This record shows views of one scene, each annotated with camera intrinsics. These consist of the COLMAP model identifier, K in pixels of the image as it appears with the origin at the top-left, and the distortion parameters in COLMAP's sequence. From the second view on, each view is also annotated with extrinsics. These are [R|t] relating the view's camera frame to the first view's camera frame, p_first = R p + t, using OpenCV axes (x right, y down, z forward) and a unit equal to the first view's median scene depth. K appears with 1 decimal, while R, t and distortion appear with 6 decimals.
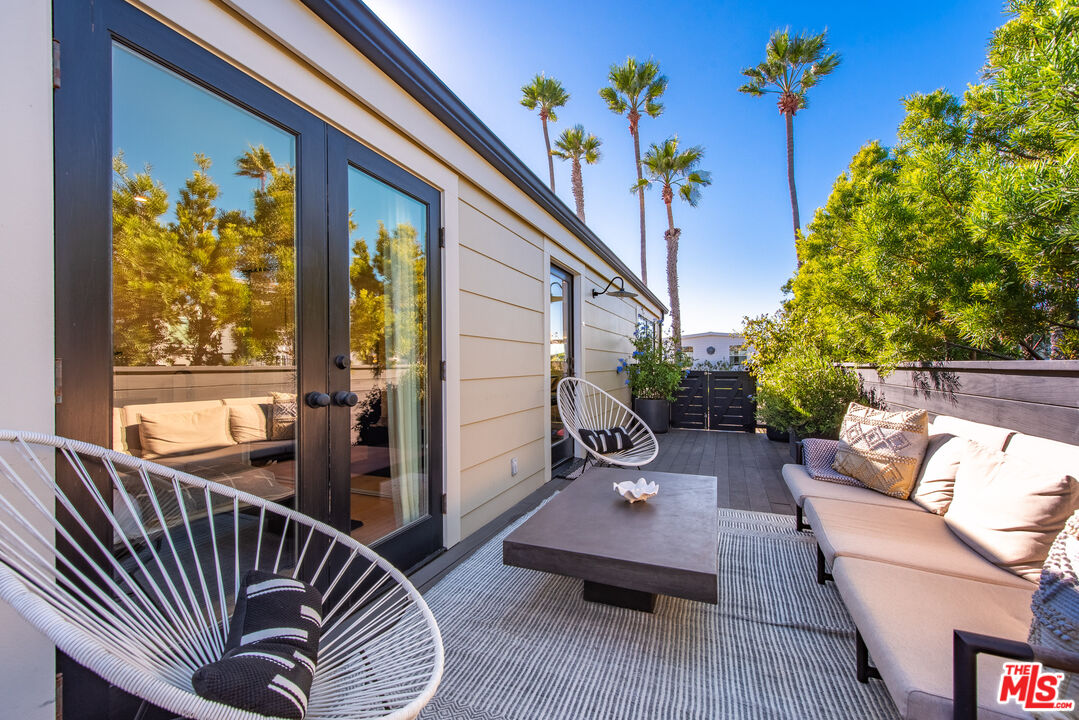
lens RADIAL K [[428.1, 0, 543.4], [0, 428.1, 369.2], [0, 0, 1]] dist [0.006200, -0.000250]
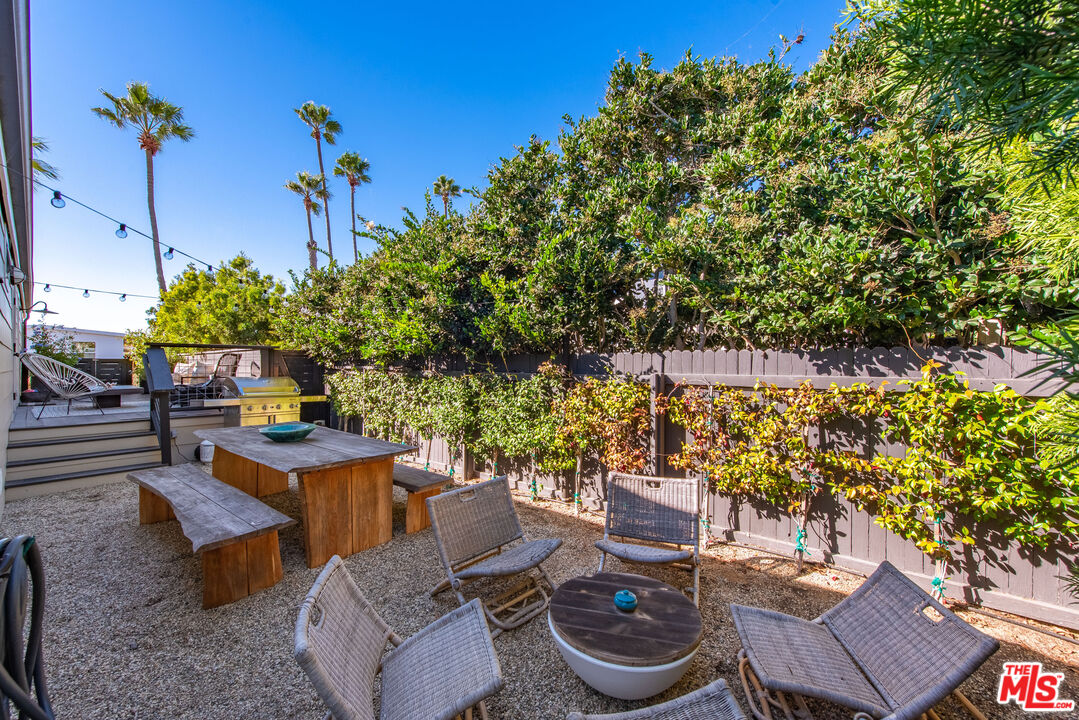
lens RADIAL K [[428.1, 0, 543.4], [0, 428.1, 369.2], [0, 0, 1]] dist [0.006200, -0.000250]
pose [[0.298401, 0.013456, 0.954346, -0.445012], [0.014429, 0.999723, -0.018607, 0.060535], [-0.954332, 0.019322, 0.298124, -0.739164]]
